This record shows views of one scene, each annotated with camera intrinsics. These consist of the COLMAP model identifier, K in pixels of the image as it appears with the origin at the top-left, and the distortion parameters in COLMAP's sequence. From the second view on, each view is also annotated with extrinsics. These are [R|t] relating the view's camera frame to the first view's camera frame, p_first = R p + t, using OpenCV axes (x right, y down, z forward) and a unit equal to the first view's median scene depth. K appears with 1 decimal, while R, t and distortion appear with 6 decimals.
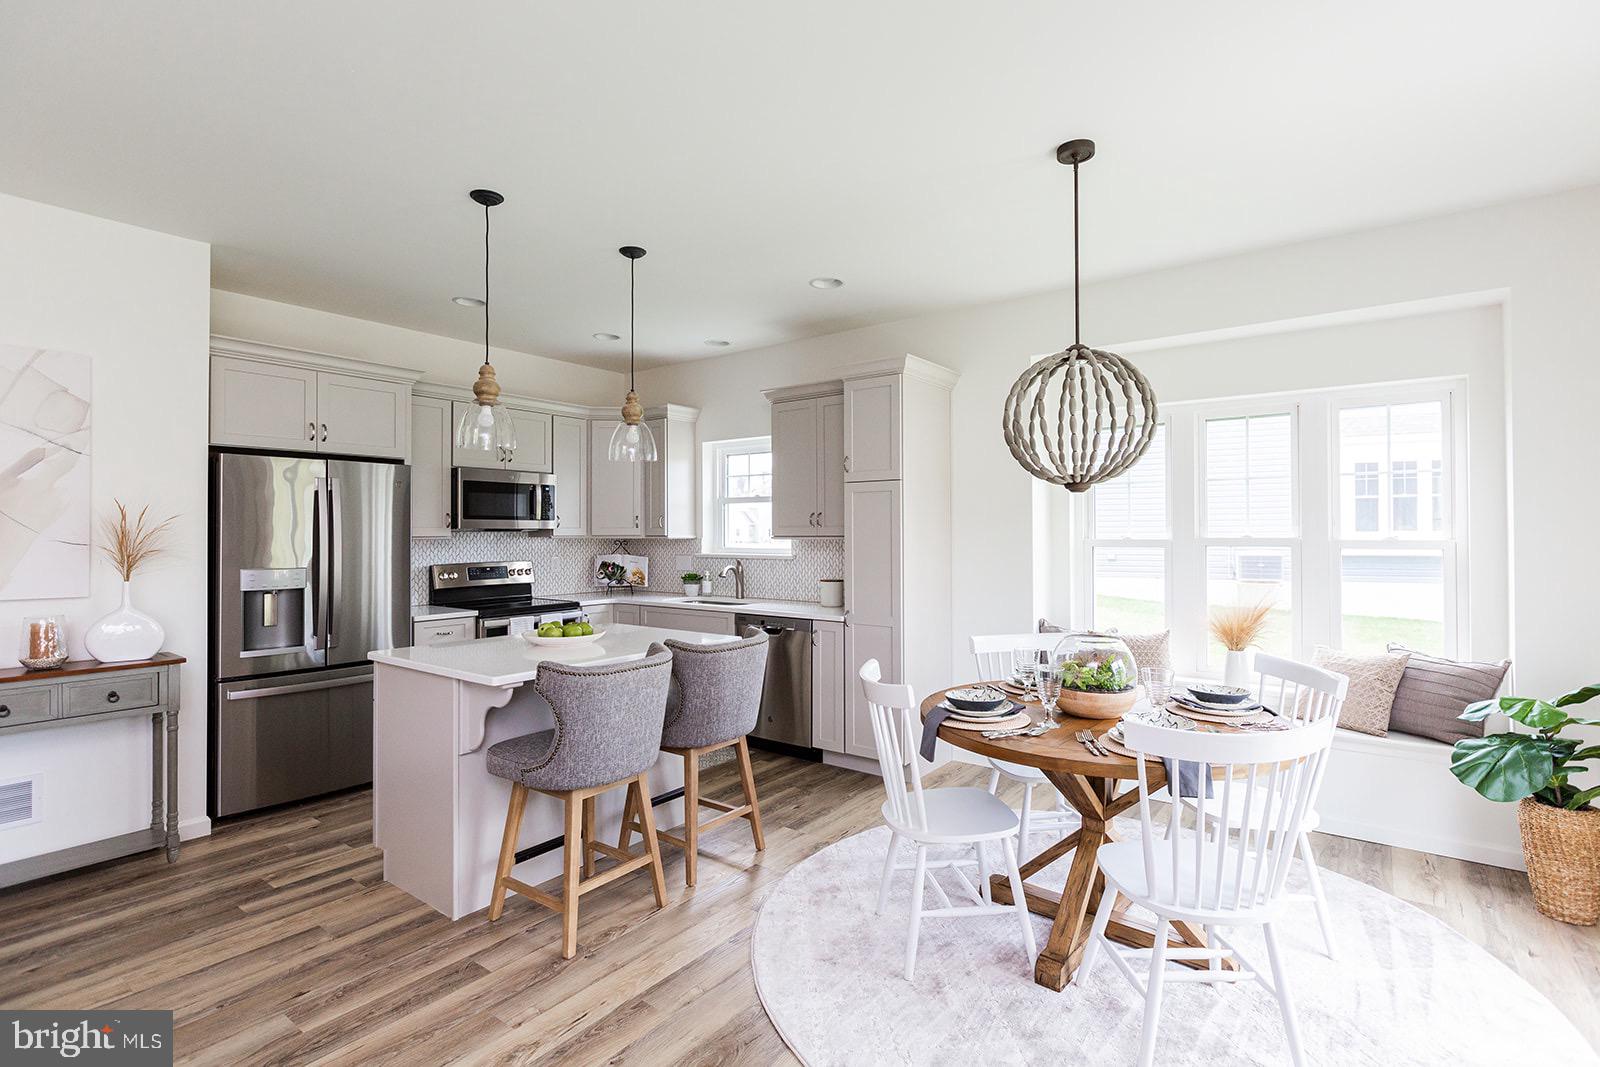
lens RADIAL K [[767.5, 0, 801.4], [0, 767.5, 525.3], [0, 0, 1]] dist [0.000876, -0.001682]
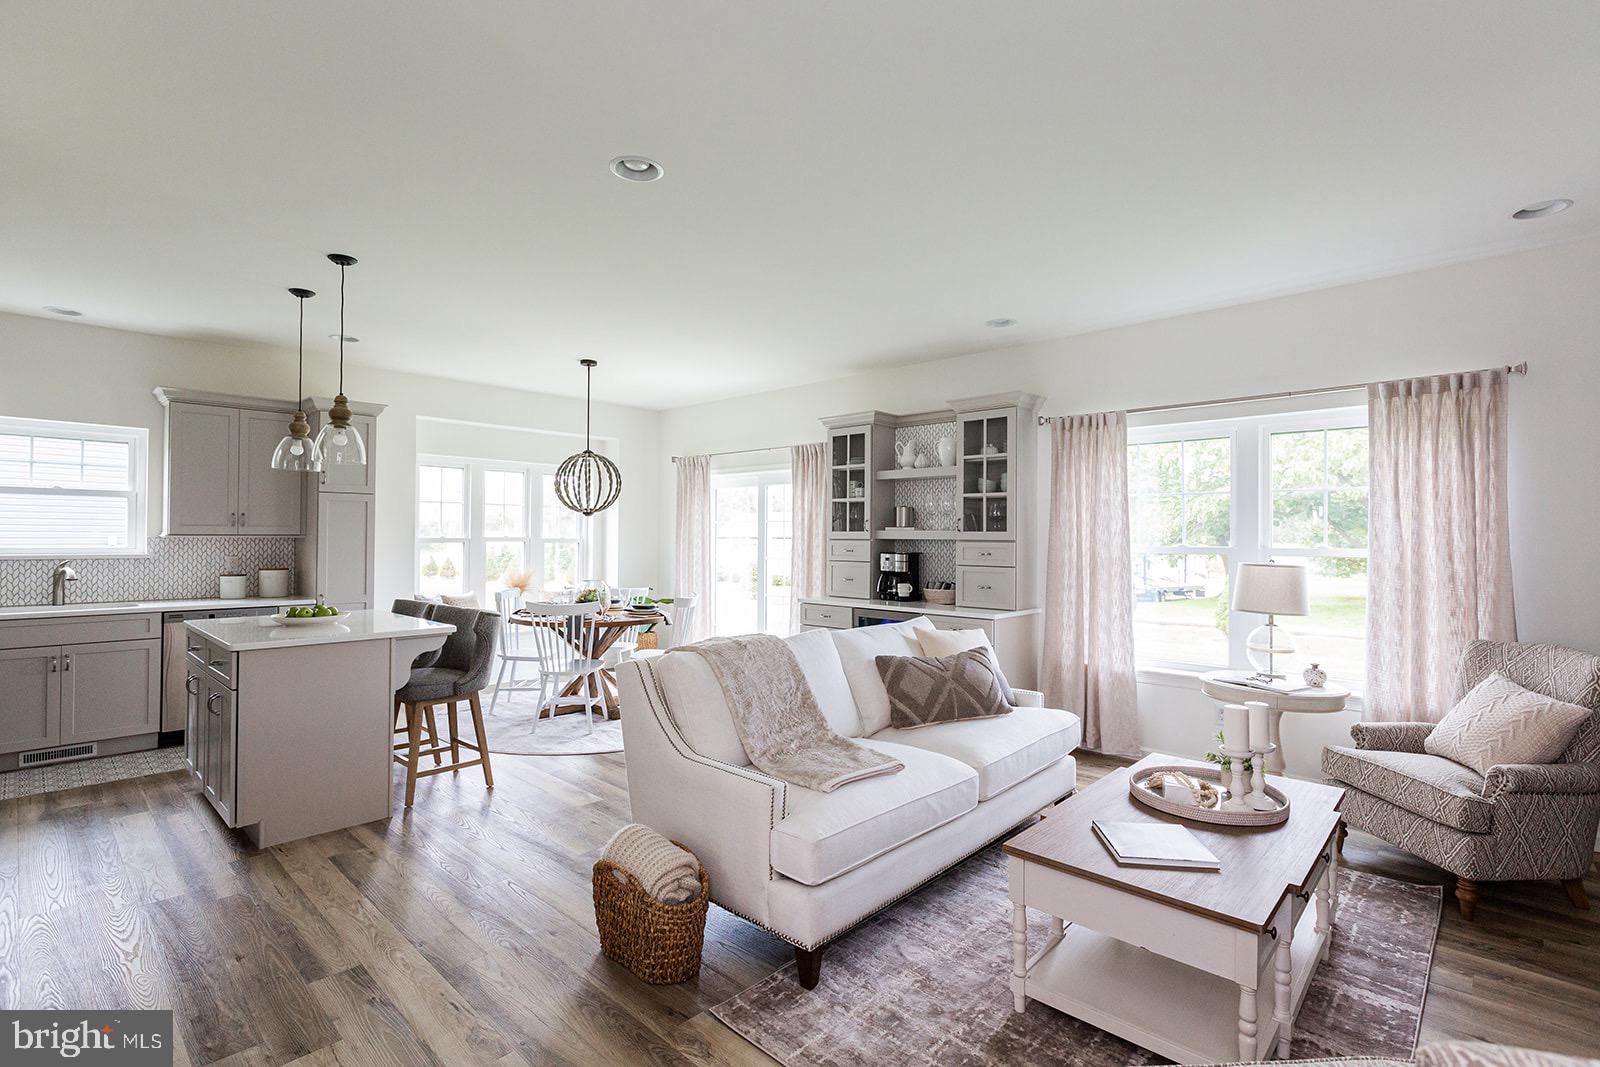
lens RADIAL K [[767.5, 0, 806.4], [0, 767.5, 525.5], [0, 0, 1]] dist [0.000876, -0.001682]
pose [[0.095520, 0.018527, 0.995255, -1.204395], [-0.017020, 0.999711, -0.016976, 0.007437], [-0.995282, -0.015317, 0.095808, 0.101348]]
